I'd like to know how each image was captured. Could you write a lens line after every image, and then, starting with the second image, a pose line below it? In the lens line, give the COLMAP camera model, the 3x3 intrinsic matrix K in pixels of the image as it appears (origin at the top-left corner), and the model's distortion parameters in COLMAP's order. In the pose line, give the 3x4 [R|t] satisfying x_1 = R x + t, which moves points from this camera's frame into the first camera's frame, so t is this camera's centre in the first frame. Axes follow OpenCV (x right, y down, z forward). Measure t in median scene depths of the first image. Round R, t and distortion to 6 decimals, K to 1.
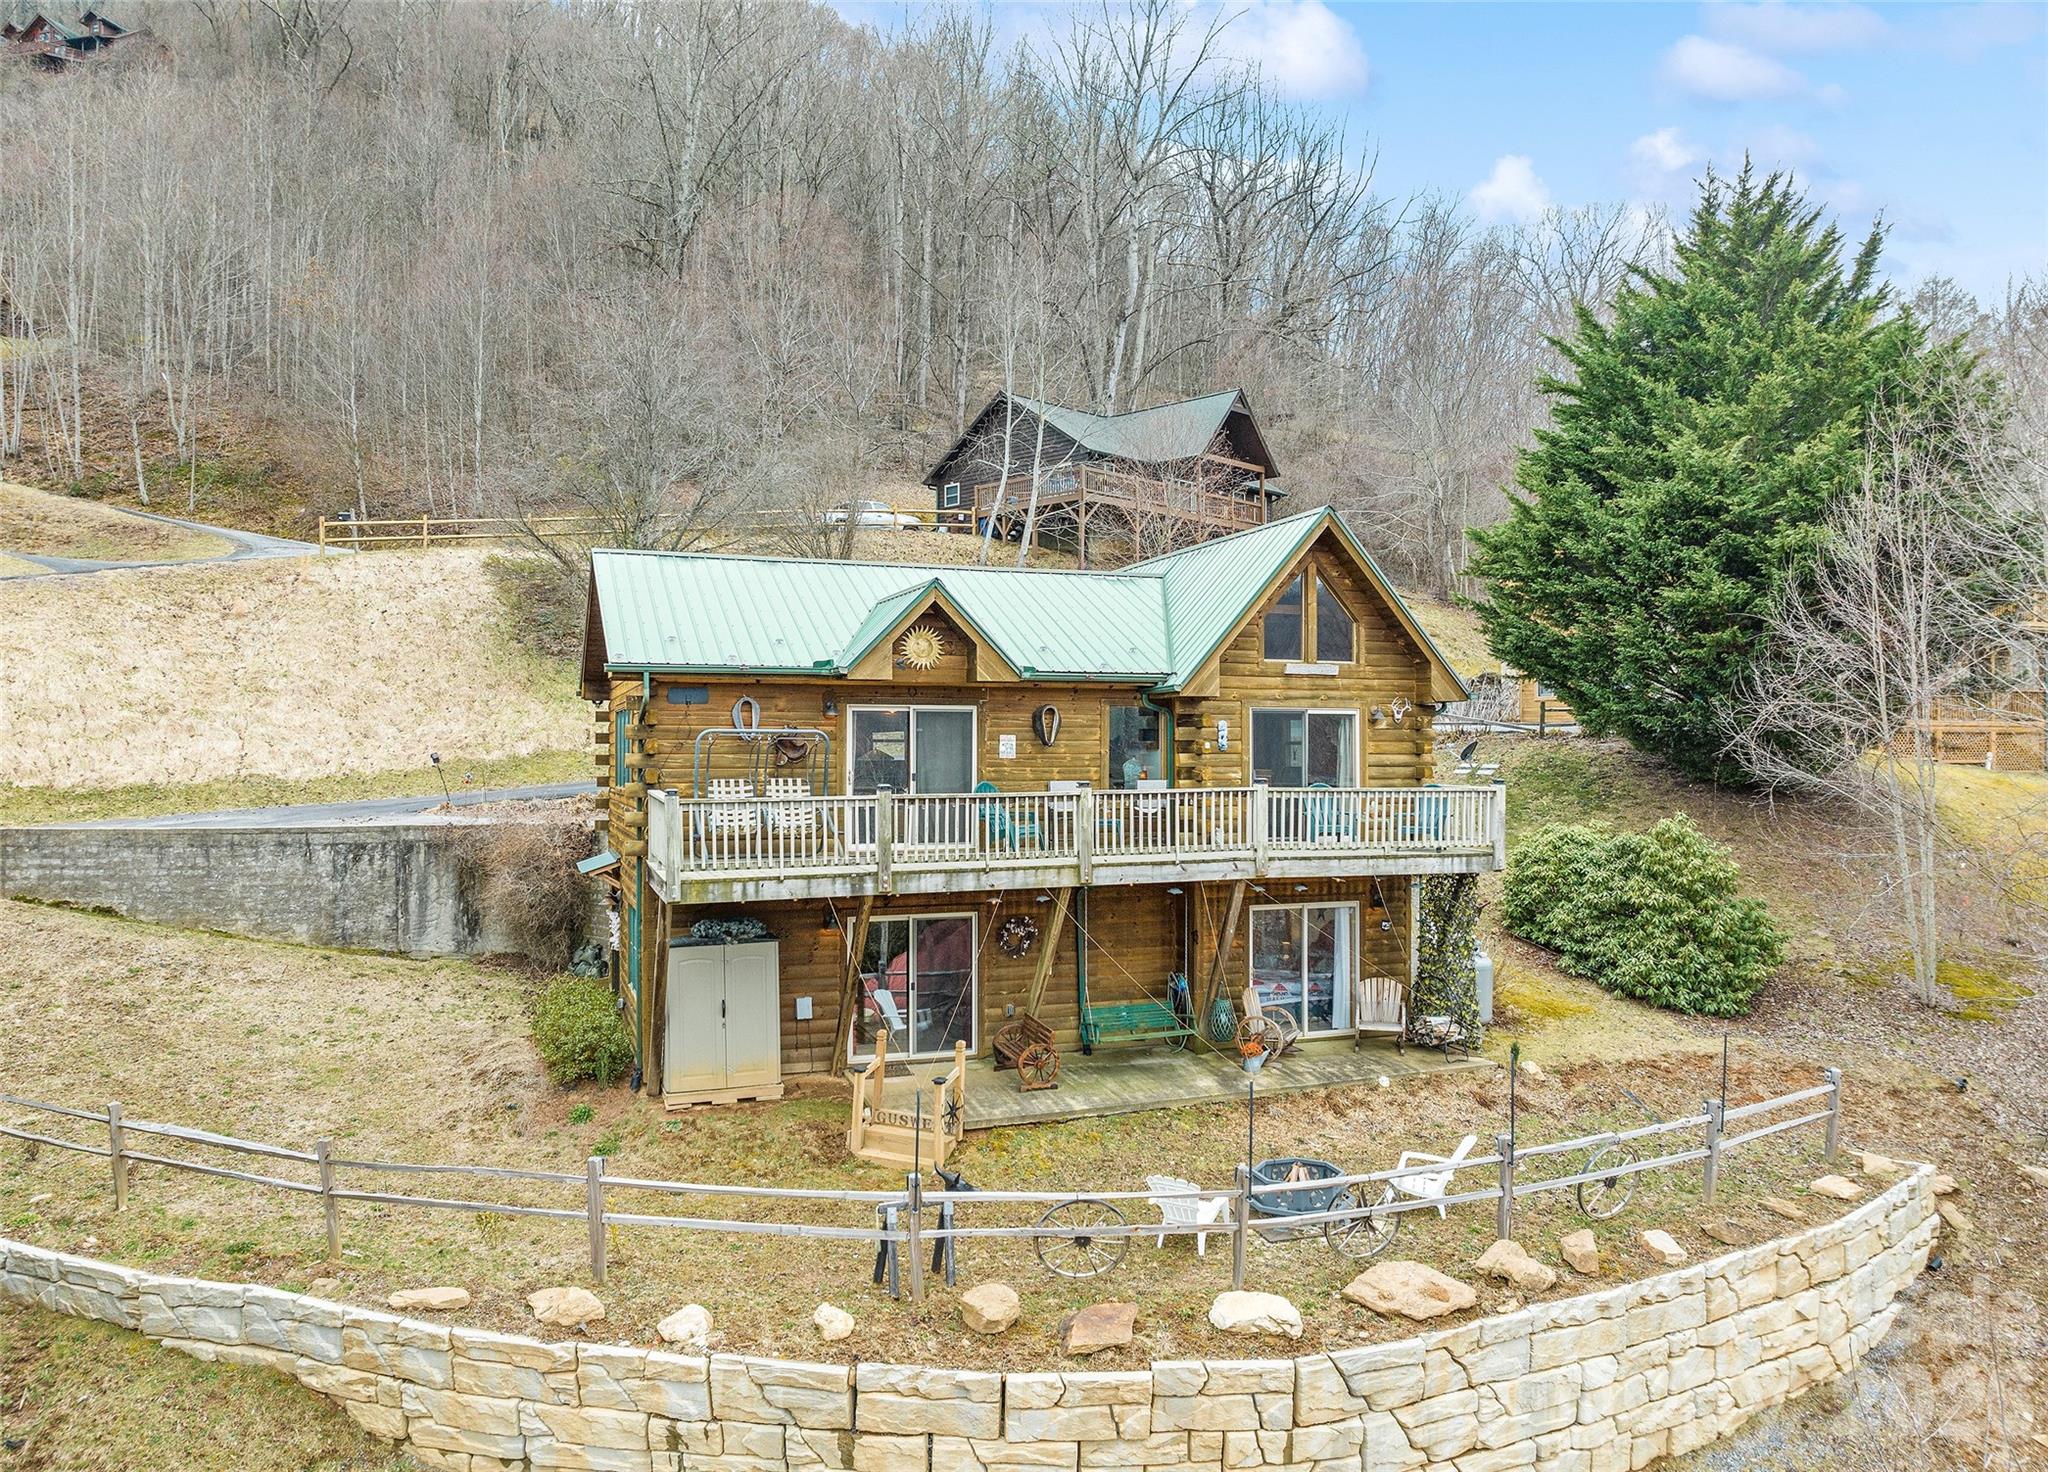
lens RADIAL K [[1476.1, 0, 1024.0], [0, 1476.1, 736.0], [0, 0, 1]] dist [-0.032352, -0.005120]
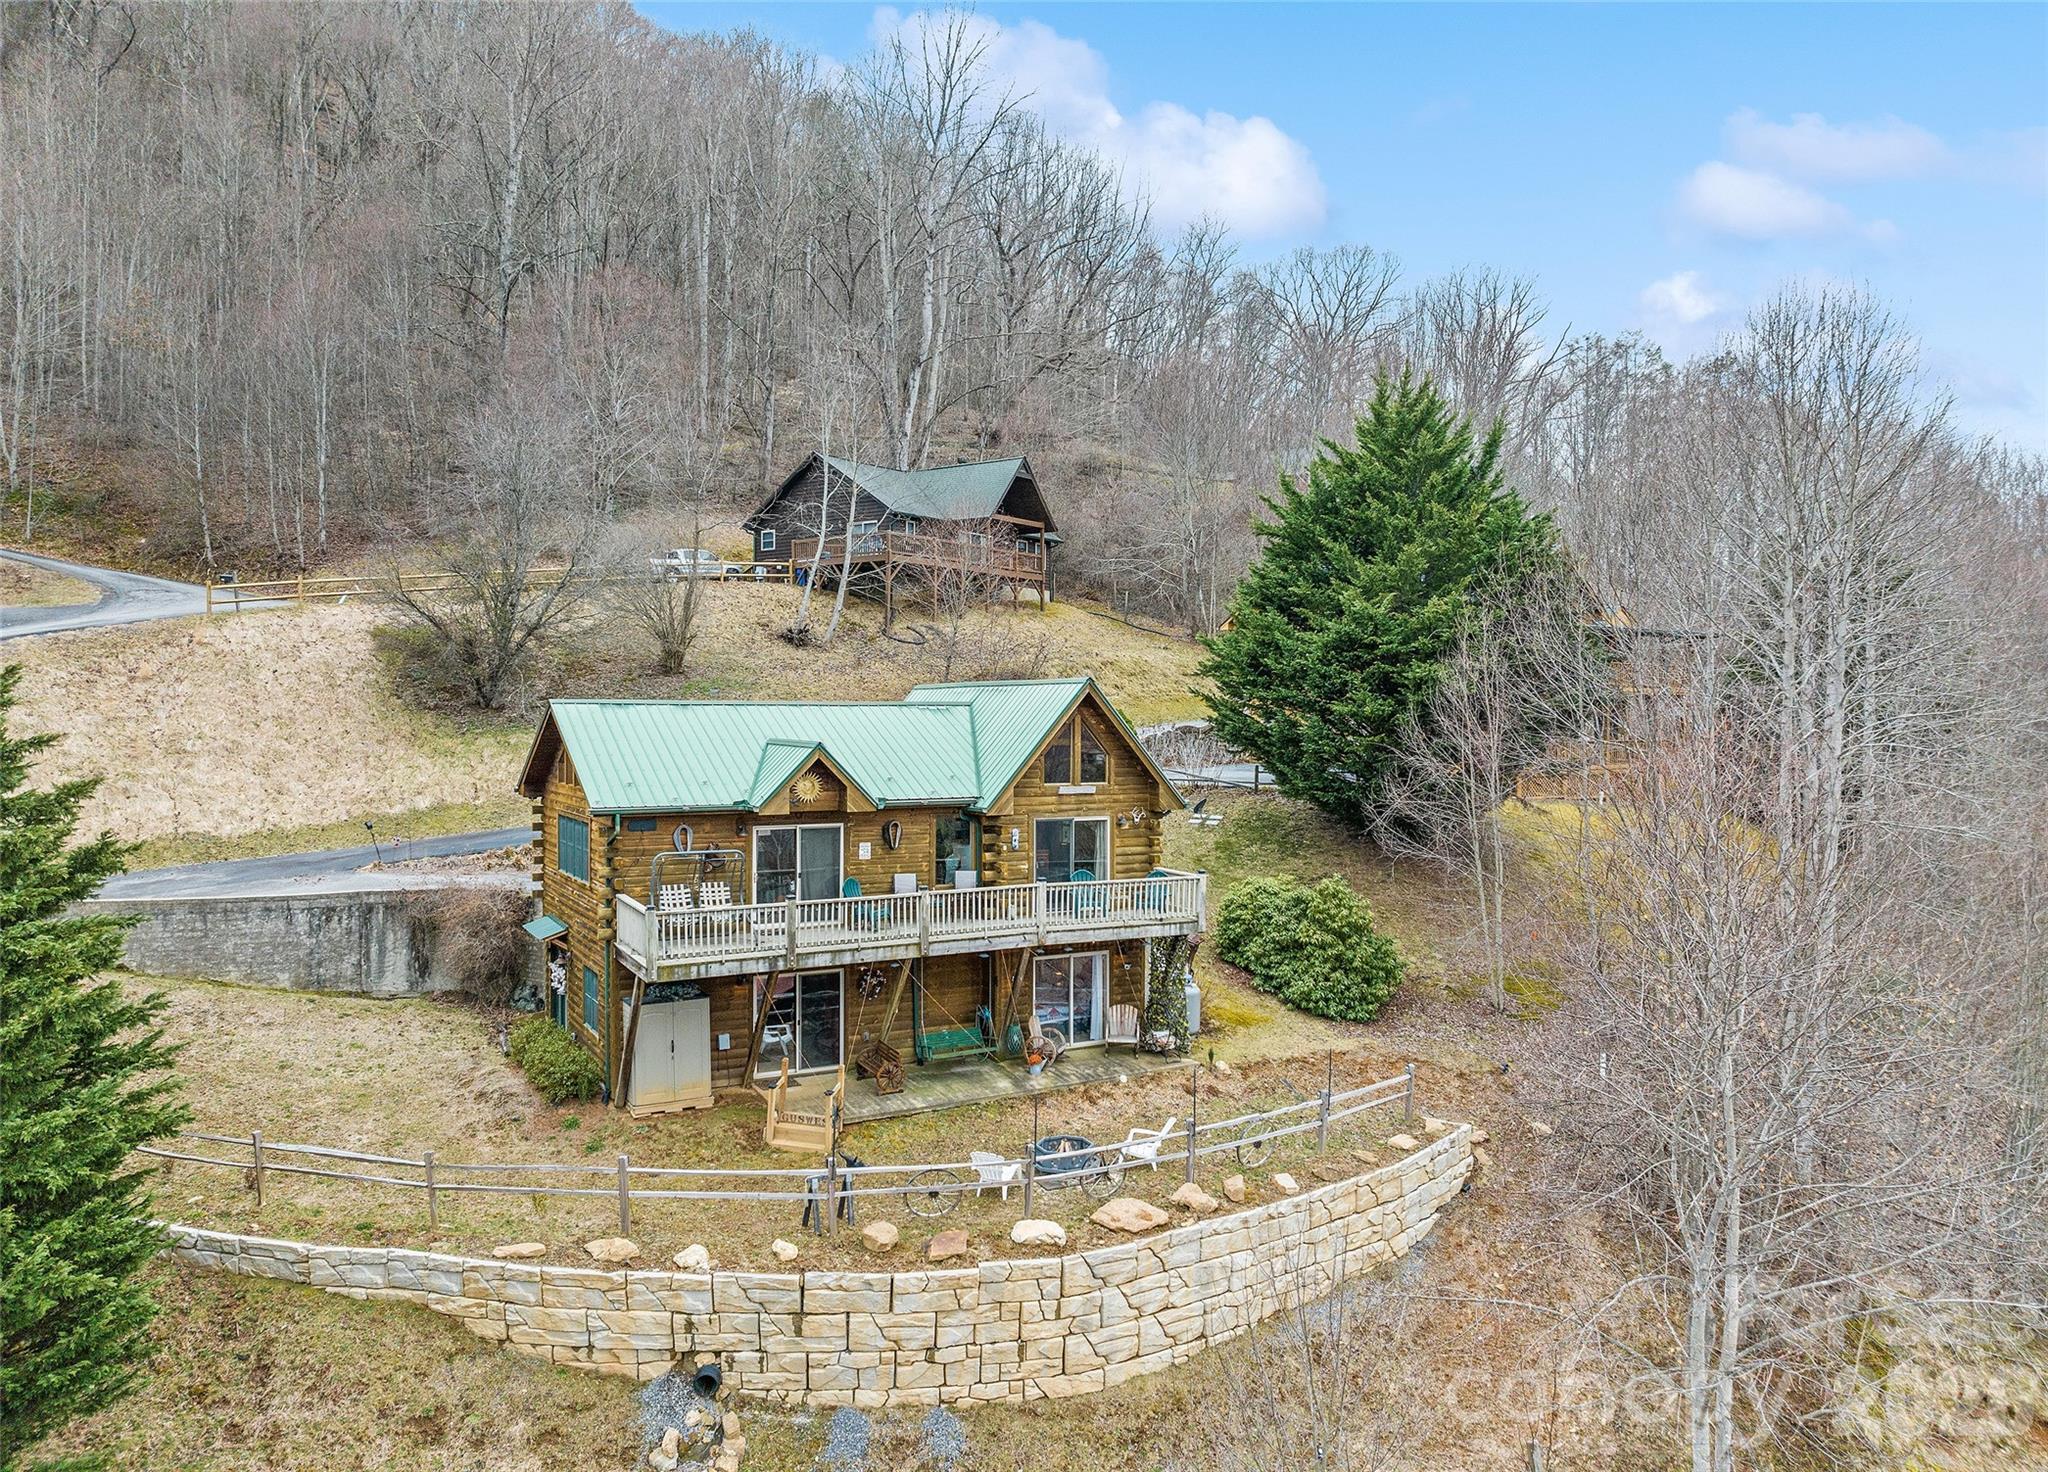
lens RADIAL K [[1464.0, 0, 1024.0], [0, 1464.0, 736.0], [0, 0, 1]] dist [-0.006641, -0.053282]
pose [[0.988887, 0.000341, 0.148668, -0.074122], [-0.004220, 0.999659, 0.025778, -0.150242], [-0.148608, -0.026119, 0.988551, -0.438960]]
